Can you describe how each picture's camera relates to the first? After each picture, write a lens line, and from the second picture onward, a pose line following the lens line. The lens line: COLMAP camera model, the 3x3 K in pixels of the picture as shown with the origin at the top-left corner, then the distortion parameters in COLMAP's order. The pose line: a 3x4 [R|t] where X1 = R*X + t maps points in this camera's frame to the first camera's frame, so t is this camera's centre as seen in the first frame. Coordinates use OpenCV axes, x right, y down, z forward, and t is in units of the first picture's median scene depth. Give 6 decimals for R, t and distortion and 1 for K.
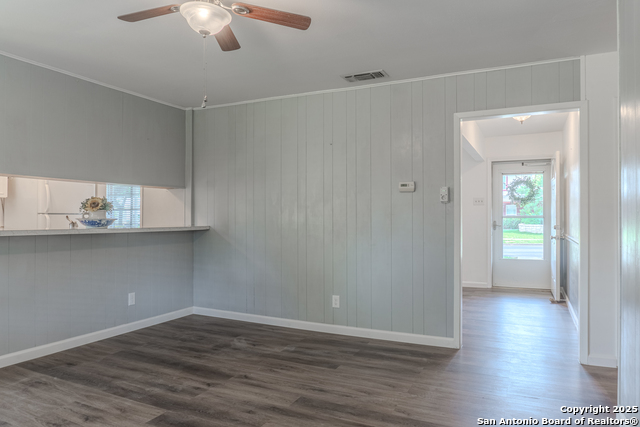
lens RADIAL K [[432.9, 0, 322.1], [0, 432.9, 216.6], [0, 0, 1]] dist [-0.031706, -0.002188]
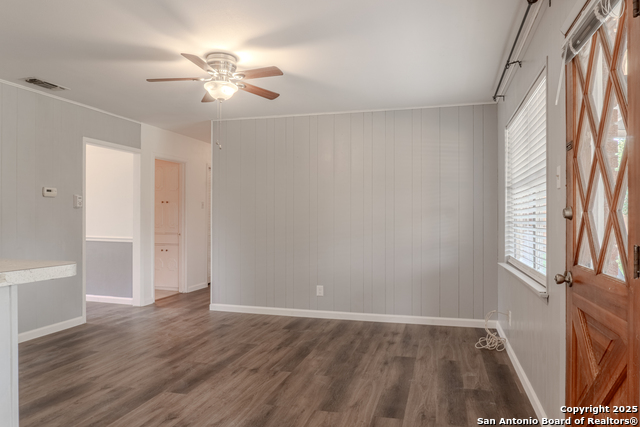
lens RADIAL K [[441.3, 0, 320.0], [0, 441.3, 213.5], [0, 0, 1]] dist [0.029449, -0.000159]
pose [[-0.167008, 0.000493, 0.985955, -1.249040], [-0.002777, 0.999996, -0.000970, -0.019034], [-0.985952, -0.002900, -0.167006, 0.612084]]
